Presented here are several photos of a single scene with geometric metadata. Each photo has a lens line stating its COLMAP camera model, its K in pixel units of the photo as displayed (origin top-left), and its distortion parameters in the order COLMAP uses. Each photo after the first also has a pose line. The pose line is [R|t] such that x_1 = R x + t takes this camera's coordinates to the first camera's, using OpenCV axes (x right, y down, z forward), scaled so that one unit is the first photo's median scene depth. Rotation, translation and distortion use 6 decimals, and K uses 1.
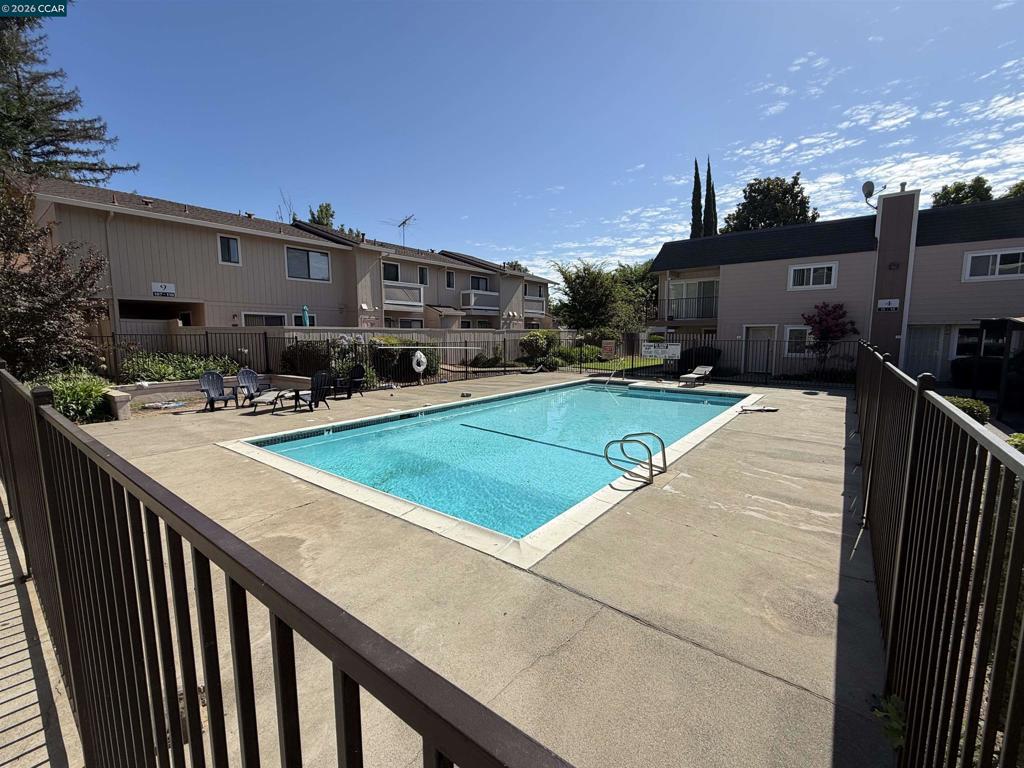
lens RADIAL K [[421.3, 0, 512.0], [0, 421.3, 384.0], [0, 0, 1]] dist [-0.001202, -0.000100]
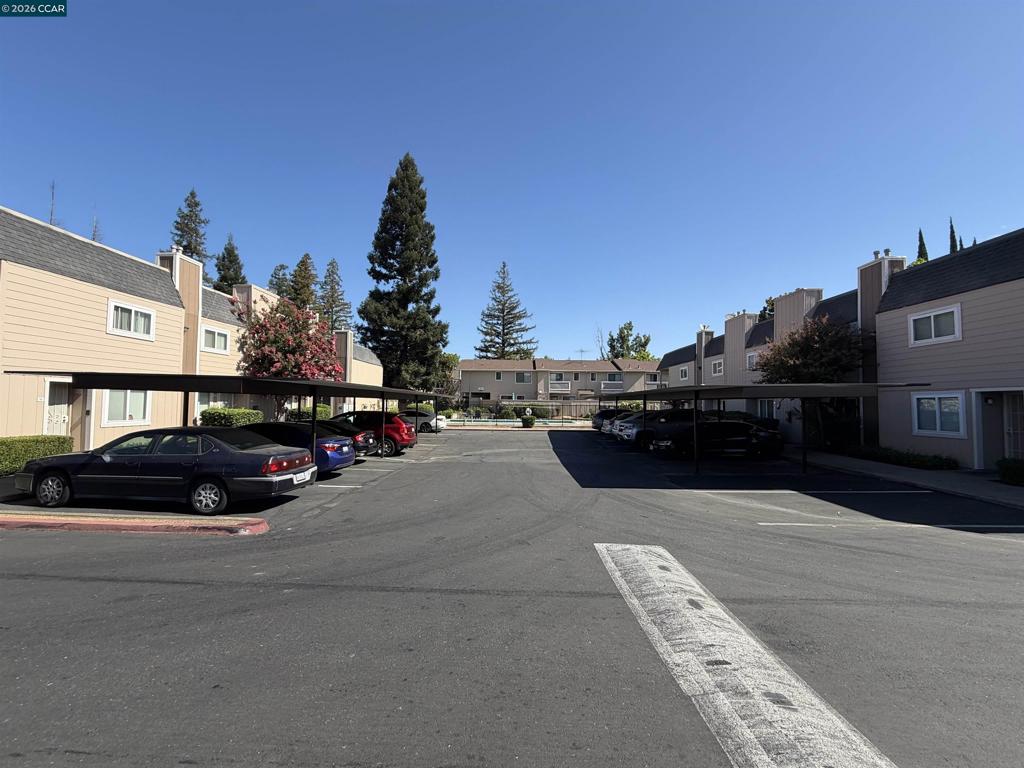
lens RADIAL K [[421.3, 0, 512.0], [0, 421.3, 384.0], [0, 0, 1]] dist [-0.001202, -0.000100]
pose [[0.586378, -0.026032, -0.809619, 1.617126], [-0.104698, 0.988664, -0.107618, 0.065901], [0.803243, 0.147870, 0.577006, -0.637426]]
